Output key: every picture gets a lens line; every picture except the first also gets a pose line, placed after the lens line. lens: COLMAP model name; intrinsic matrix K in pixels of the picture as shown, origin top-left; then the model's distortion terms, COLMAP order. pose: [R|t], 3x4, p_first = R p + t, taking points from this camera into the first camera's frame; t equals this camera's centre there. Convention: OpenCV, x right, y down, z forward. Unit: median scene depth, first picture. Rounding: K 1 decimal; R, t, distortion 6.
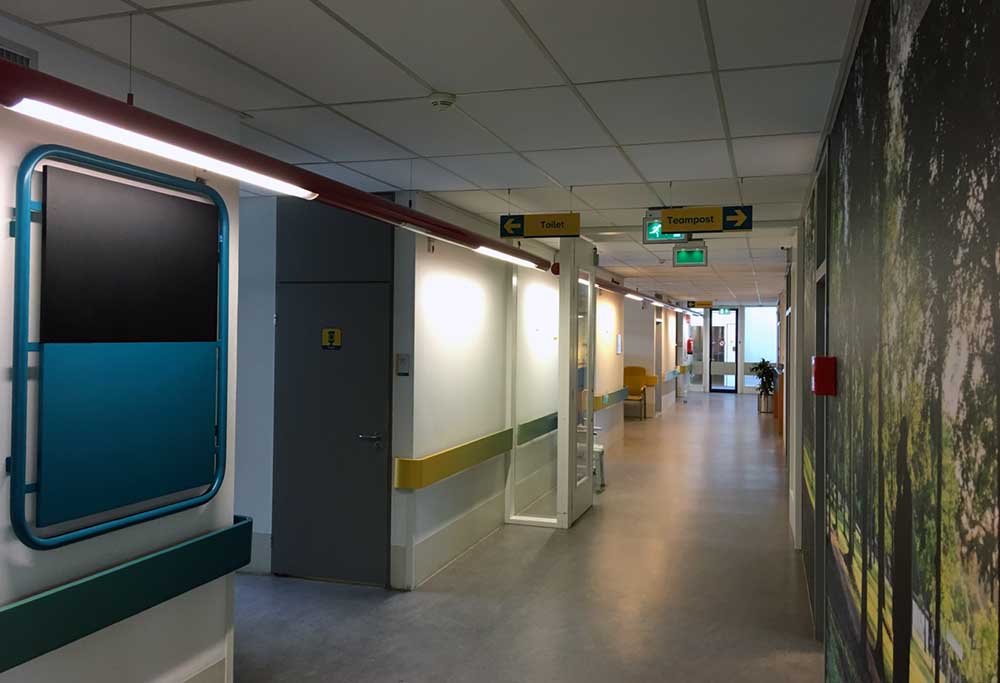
lens RADIAL K [[859.9, 0, 496.9], [0, 859.9, 334.9], [0, 0, 1]] dist [-0.010083, -0.001760]
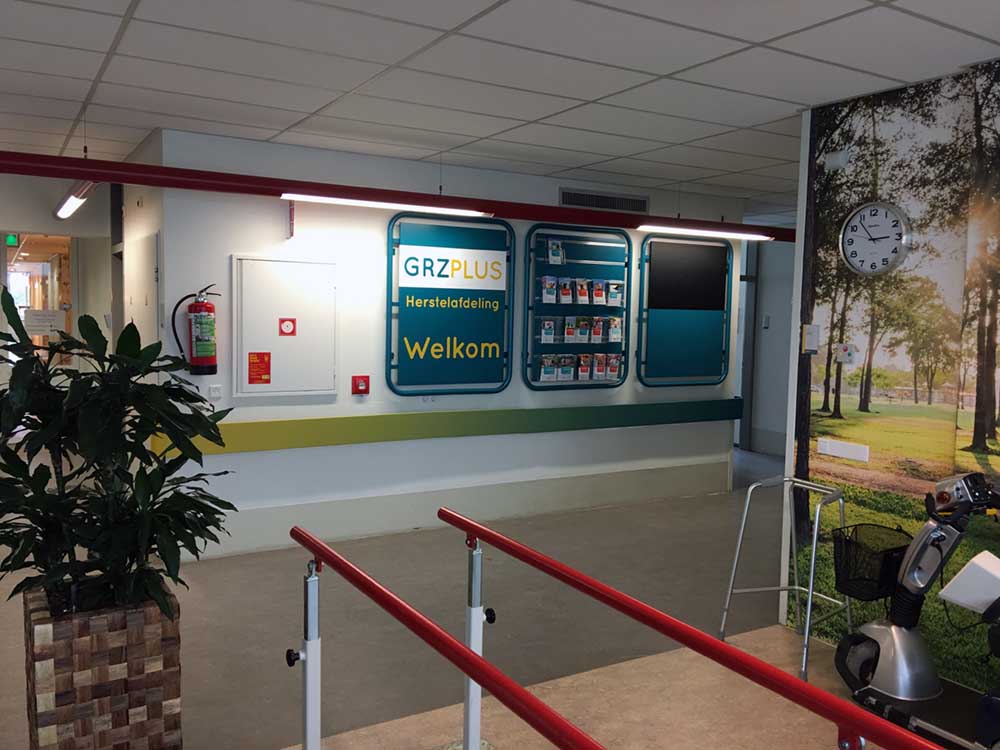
lens RADIAL K [[842.7, 0, 488.3], [0, 842.7, 382.6], [0, 0, 1]] dist [0.006755, -0.020899]
pose [[0.743535, 0.054327, -0.666487, 0.849220], [-0.001966, 0.996868, 0.079065, 0.032212], [0.668695, -0.057477, 0.741312, -1.274547]]
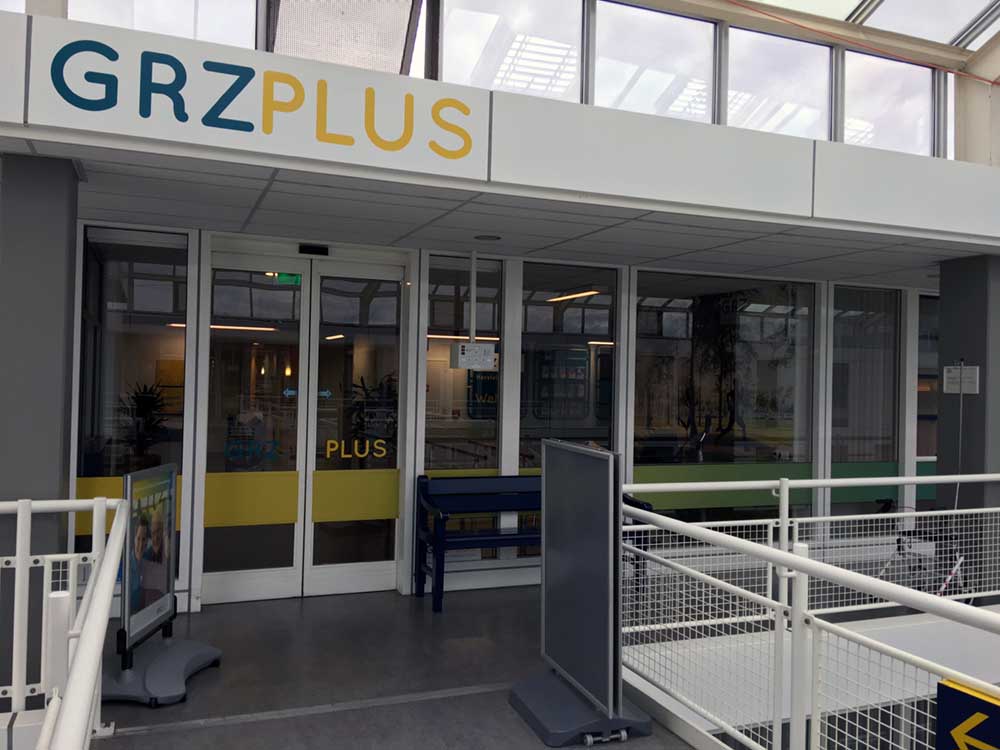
lens RADIAL K [[842.7, 0, 499.0], [0, 842.7, 374.2], [0, 0, 1]] dist [0.006755, -0.020899]
pose [[0.633754, -0.005884, -0.773512, 3.147226], [-0.005386, 0.999913, -0.012019, 0.036312], [0.773516, 0.011783, 0.633667, -2.827215]]
